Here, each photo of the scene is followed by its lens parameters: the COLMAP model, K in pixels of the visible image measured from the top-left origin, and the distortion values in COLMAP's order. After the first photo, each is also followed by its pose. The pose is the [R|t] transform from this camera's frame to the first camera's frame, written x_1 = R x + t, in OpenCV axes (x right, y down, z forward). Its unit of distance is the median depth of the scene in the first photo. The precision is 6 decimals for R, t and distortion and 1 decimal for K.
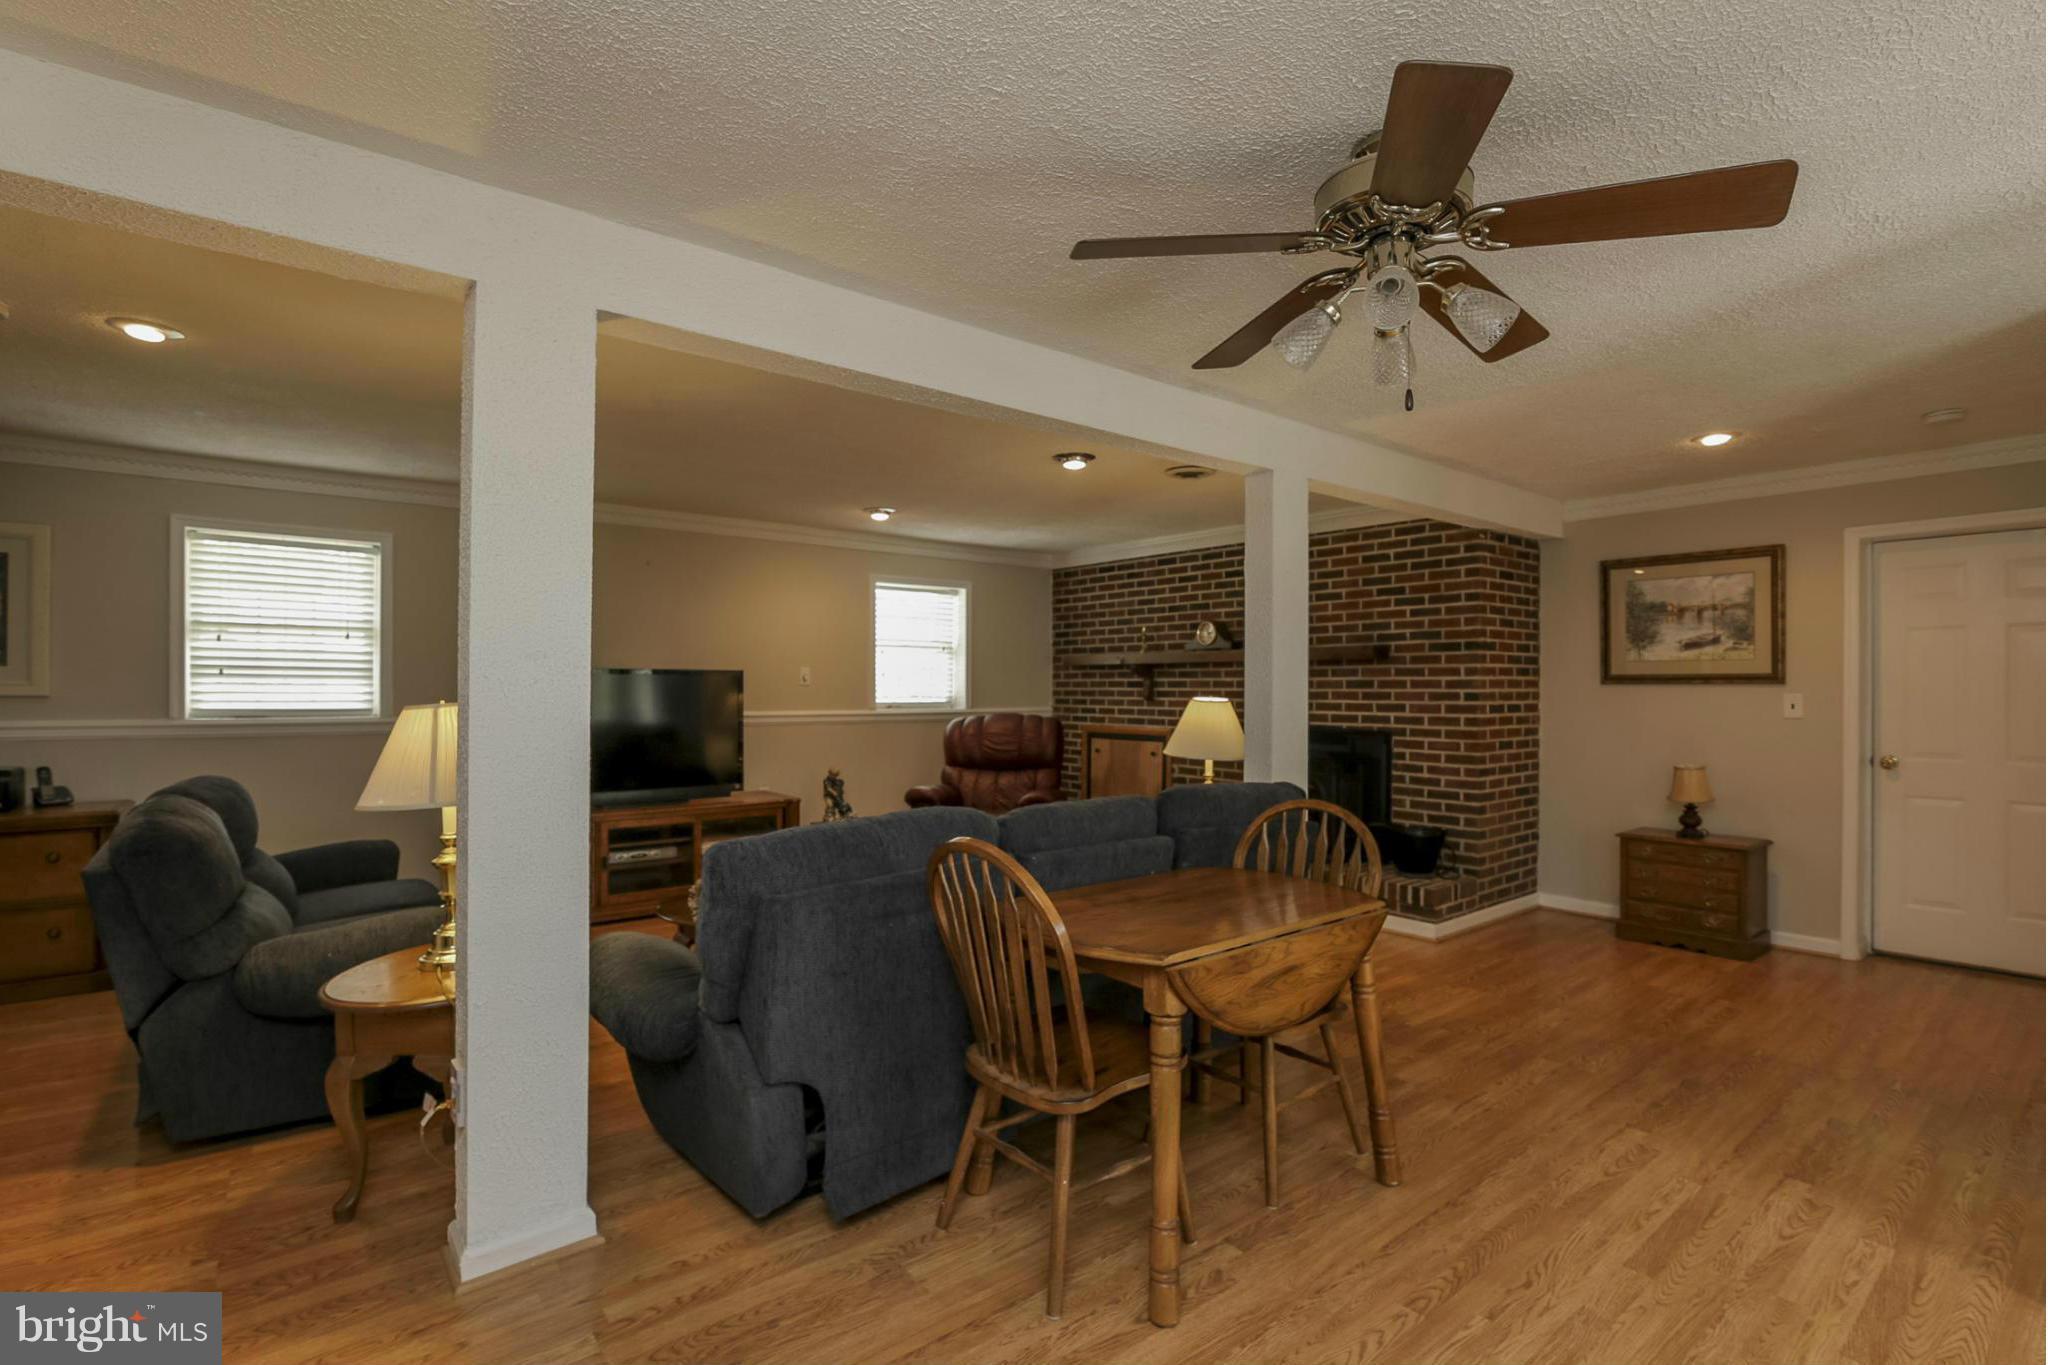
lens RADIAL K [[942.2, 0, 1019.1], [0, 942.2, 686.3], [0, 0, 1]] dist [-0.022142, 0.002125]
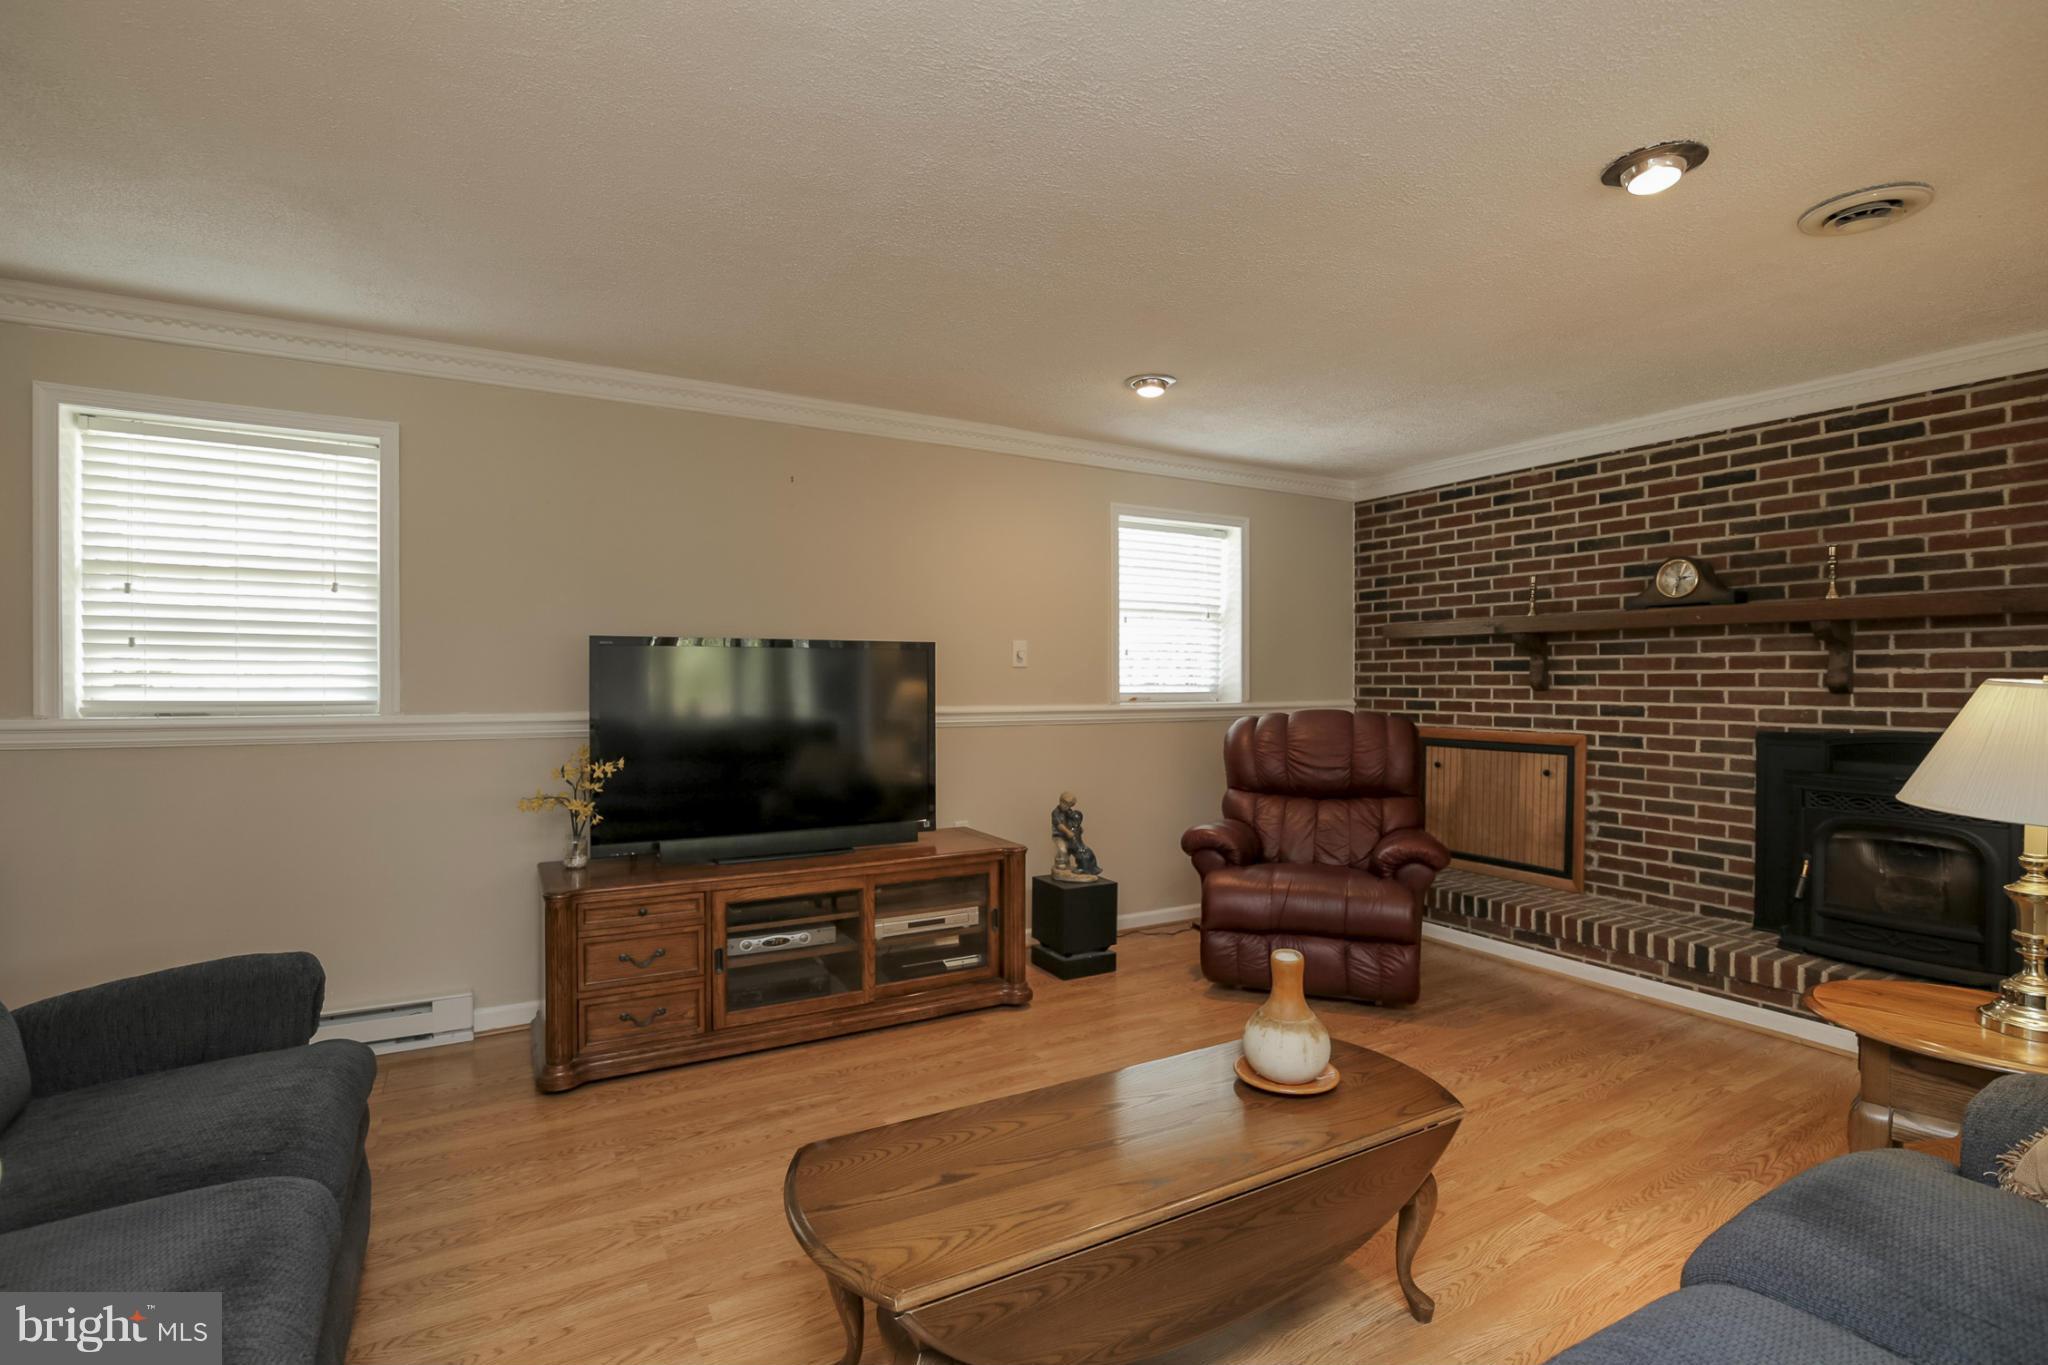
lens RADIAL K [[942.2, 0, 1023.6], [0, 942.2, 683.3], [0, 0, 1]] dist [-0.022142, 0.002125]
pose [[0.988245, -0.001006, -0.152873, -0.138363], [0.001707, 0.999989, 0.004456, 0.008418], [0.152866, -0.004664, 0.988236, 0.382432]]
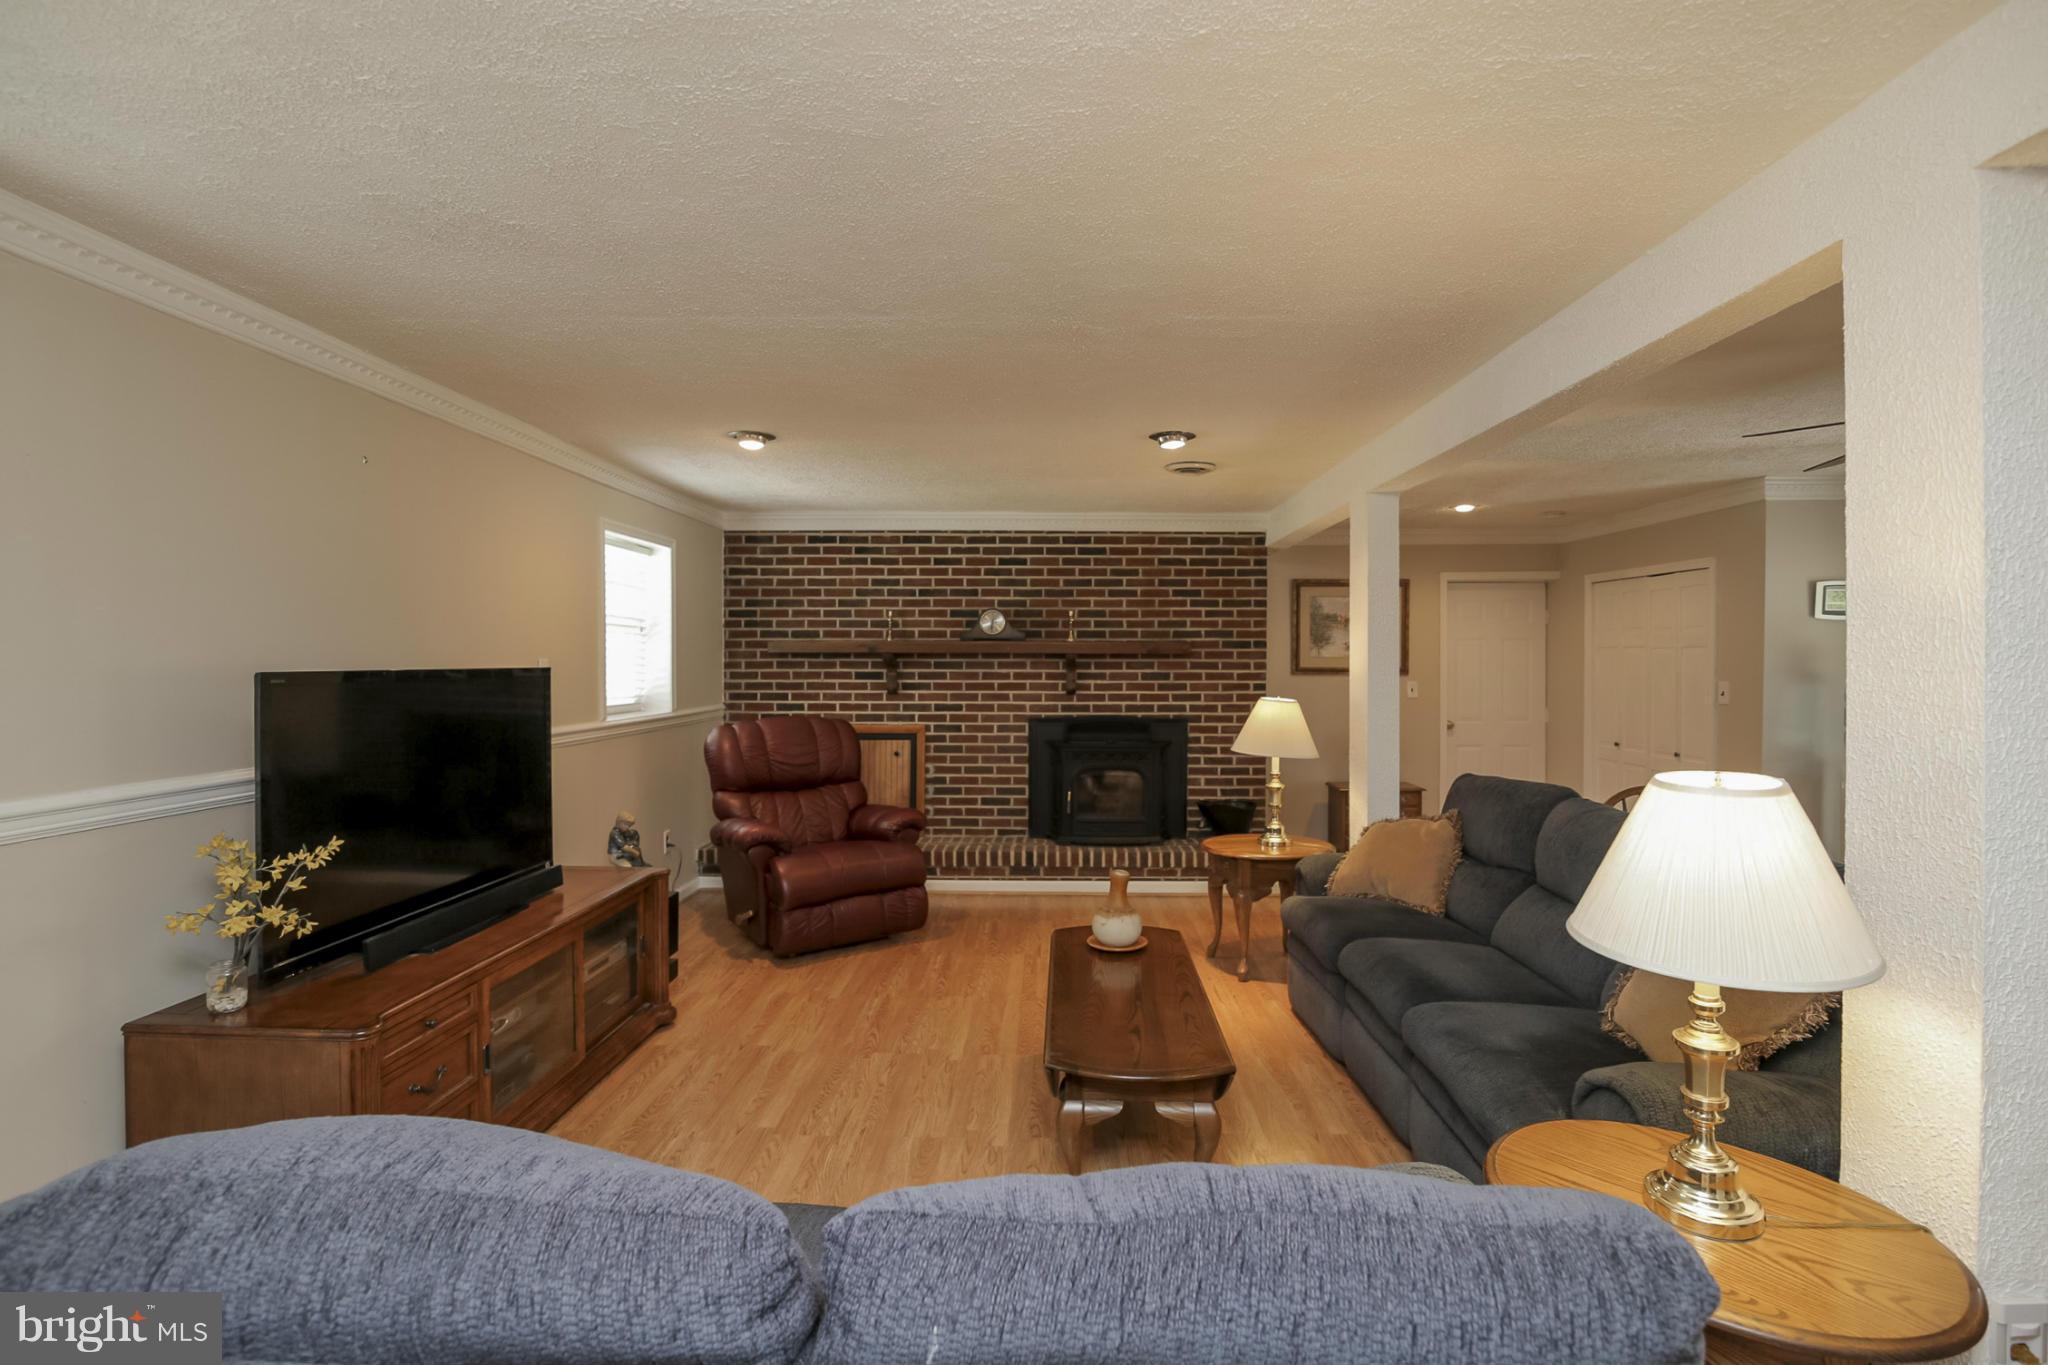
lens RADIAL K [[942.2, 0, 1041.5], [0, 942.2, 665.9], [0, 0, 1]] dist [-0.022142, 0.002125]
pose [[0.644032, -0.006055, 0.764975, -0.548087], [-0.000399, 0.999966, 0.008252, -0.022753], [-0.764998, -0.005620, 0.644008, 0.393413]]
